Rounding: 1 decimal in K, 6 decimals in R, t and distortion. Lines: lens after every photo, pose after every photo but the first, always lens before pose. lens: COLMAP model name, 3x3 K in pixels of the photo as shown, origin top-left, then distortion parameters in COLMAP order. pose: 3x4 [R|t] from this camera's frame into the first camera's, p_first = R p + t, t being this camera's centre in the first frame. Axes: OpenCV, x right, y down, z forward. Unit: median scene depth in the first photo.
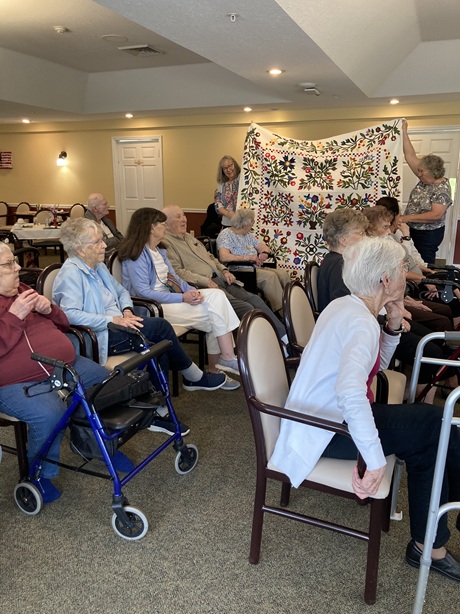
lens RADIAL K [[501.7, 0, 231.4], [0, 501.7, 302.4], [0, 0, 1]] dist [0.009167, 0.000578]
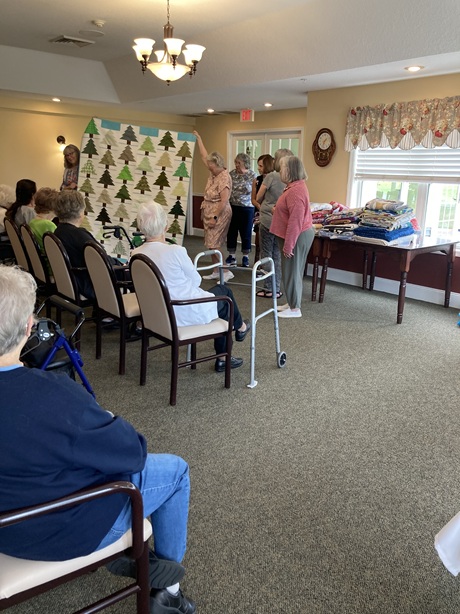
lens RADIAL K [[497.9, 0, 236.4], [0, 497.9, 303.9], [0, 0, 1]] dist [0.014047, 0.000222]
pose [[0.445508, -0.220783, 0.867627, -1.005849], [0.188927, 0.970476, 0.149945, -0.006437], [-0.875117, 0.097117, 0.474067, 0.014166]]
